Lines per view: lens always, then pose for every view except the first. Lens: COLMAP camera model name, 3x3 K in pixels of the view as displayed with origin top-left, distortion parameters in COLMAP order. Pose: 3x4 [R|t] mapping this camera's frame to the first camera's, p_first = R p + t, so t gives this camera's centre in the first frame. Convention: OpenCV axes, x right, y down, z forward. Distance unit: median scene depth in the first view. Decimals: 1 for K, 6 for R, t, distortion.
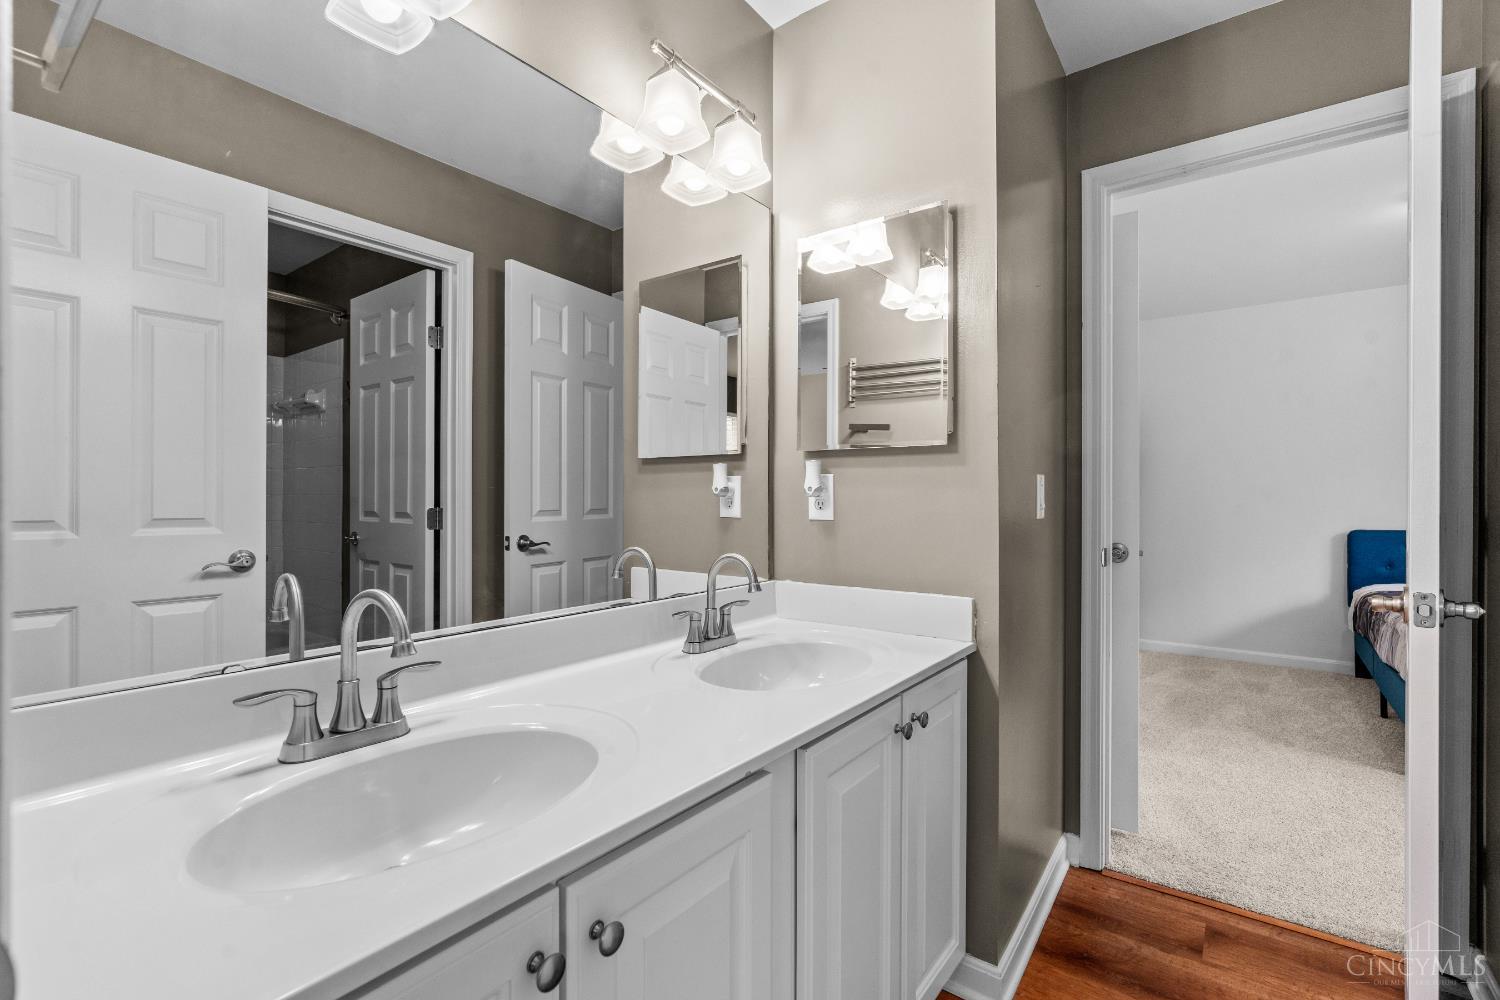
lens RADIAL K [[671.7, 0, 762.4], [0, 671.7, 493.0], [0, 0, 1]] dist [-0.003421, -0.001632]
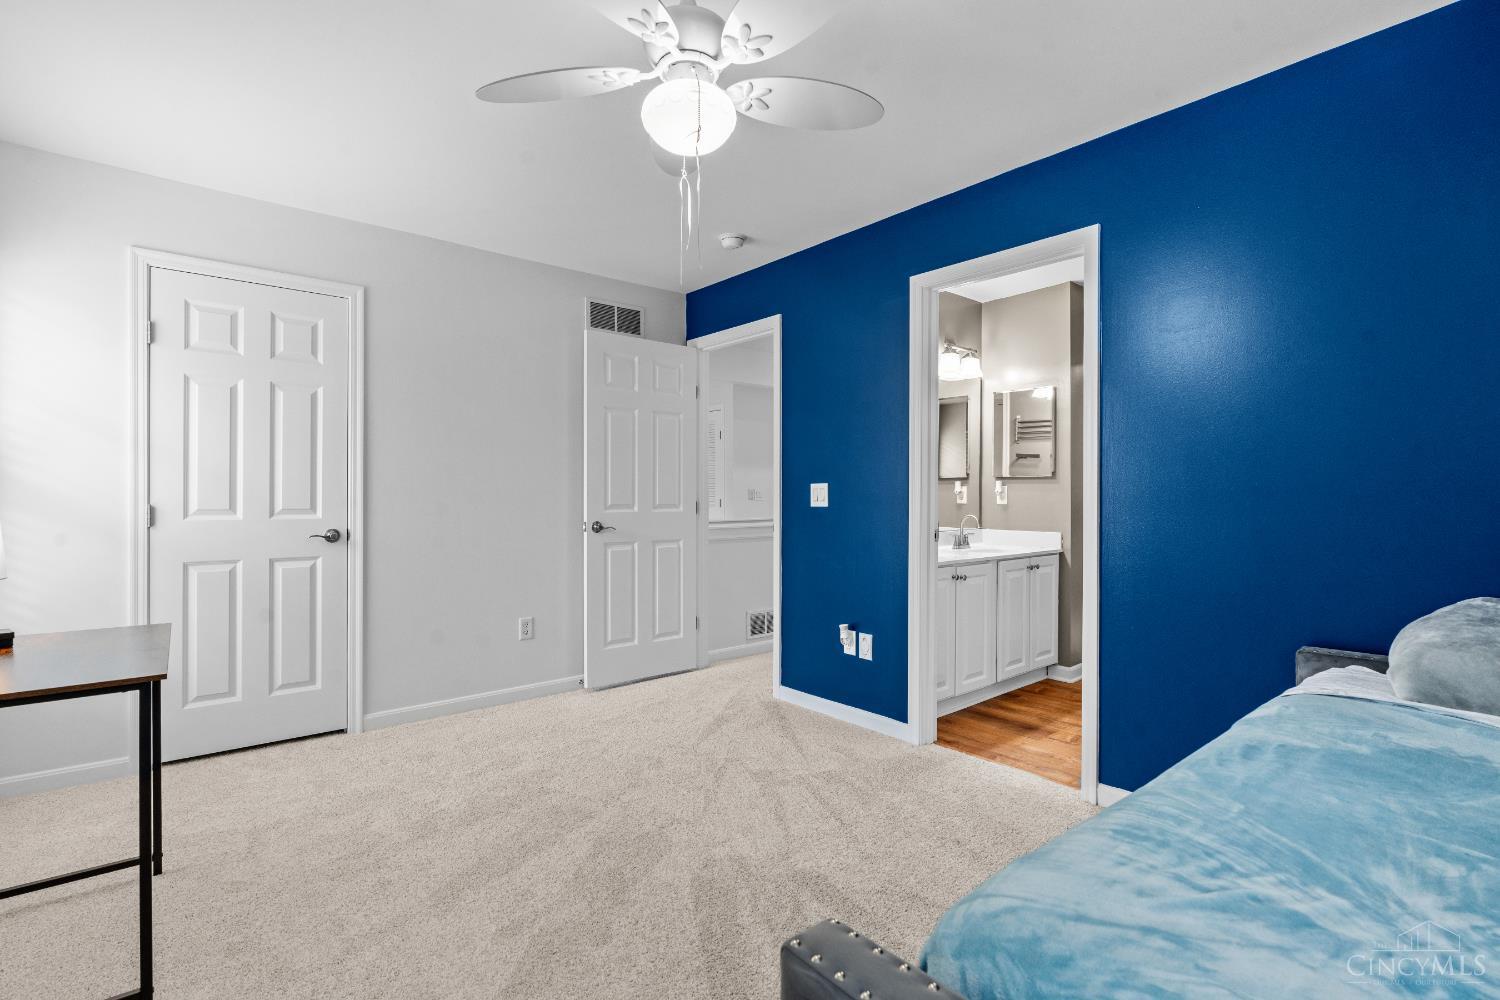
lens RADIAL K [[728.3, 0, 758.2], [0, 728.3, 488.8], [0, 0, 1]] dist [-0.005057, -0.000607]
pose [[0.976375, 0.002913, -0.216065, -0.204878], [-0.003326, 0.999993, -0.001547, -0.010416], [0.216059, 0.002229, 0.976378, -1.767163]]
